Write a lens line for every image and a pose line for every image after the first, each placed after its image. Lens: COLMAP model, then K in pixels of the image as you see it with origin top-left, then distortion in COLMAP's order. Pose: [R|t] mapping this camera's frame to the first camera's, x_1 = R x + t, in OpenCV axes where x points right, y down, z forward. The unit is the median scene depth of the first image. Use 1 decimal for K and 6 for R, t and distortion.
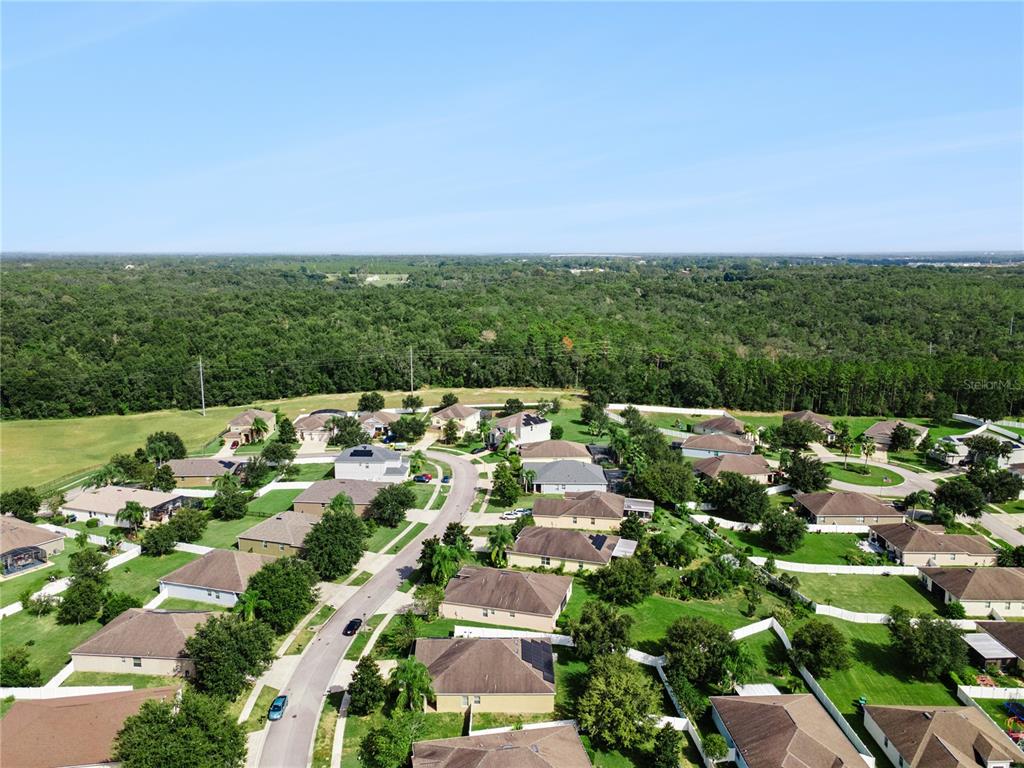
lens RADIAL K [[766.9, 0, 512.0], [0, 766.9, 384.0], [0, 0, 1]] dist [0.075559, -0.000998]
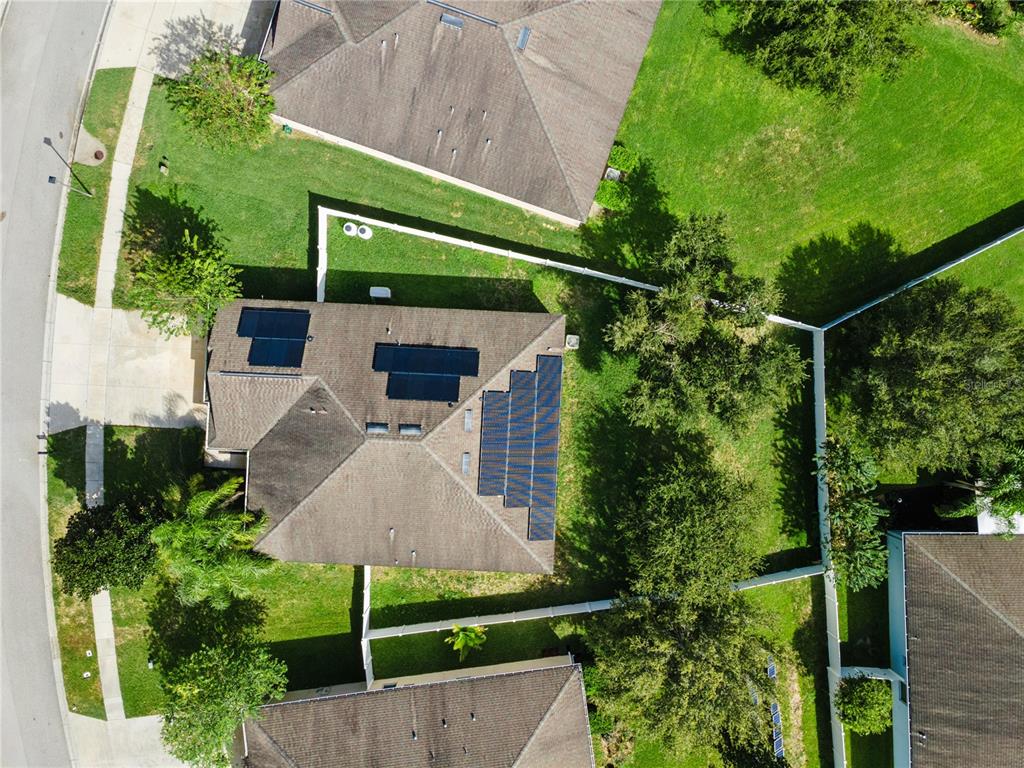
lens RADIAL K [[766.9, 0, 512.0], [0, 766.9, 384.0], [0, 0, 1]] dist [0.075559, -0.000998]
pose [[0.998219, 0.052559, -0.028234, 0.036158], [0.019465, 0.160439, 0.986854, -0.041115], [0.056398, -0.985645, 0.159130, 0.926485]]
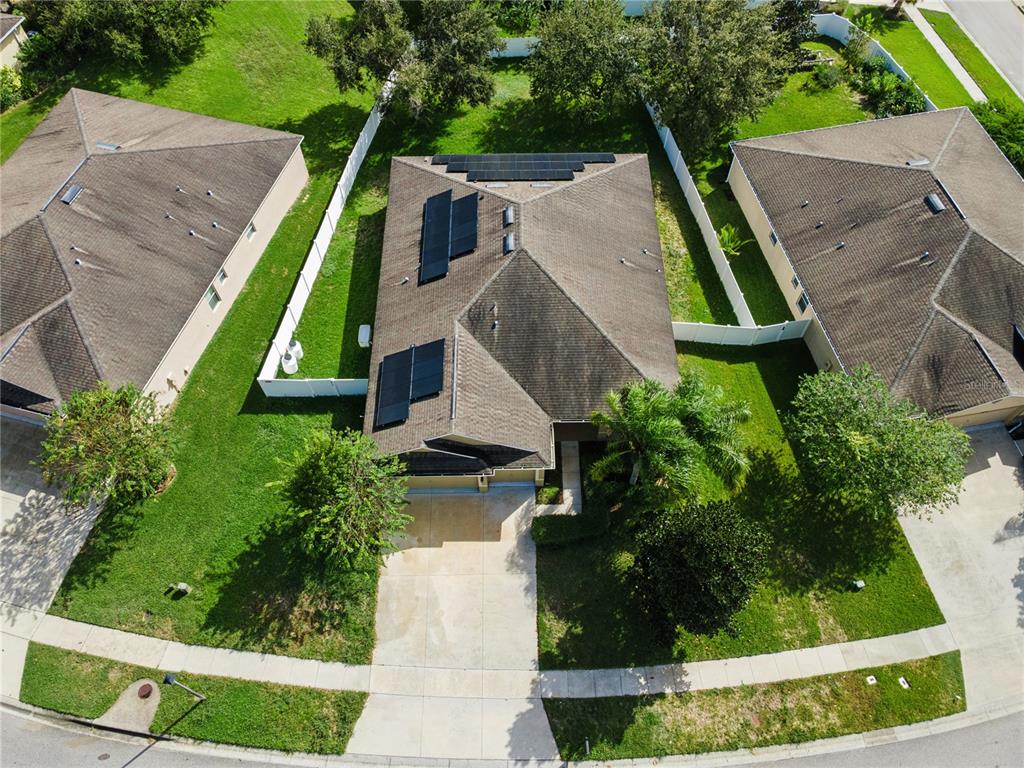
lens RADIAL K [[766.9, 0, 512.0], [0, 766.9, 384.0], [0, 0, 1]] dist [0.075559, -0.000998]
pose [[-0.004194, -0.851563, 0.524236, -0.256870], [0.175374, 0.515489, 0.838758, 0.073150], [-0.984493, 0.095455, 0.147180, 0.916127]]
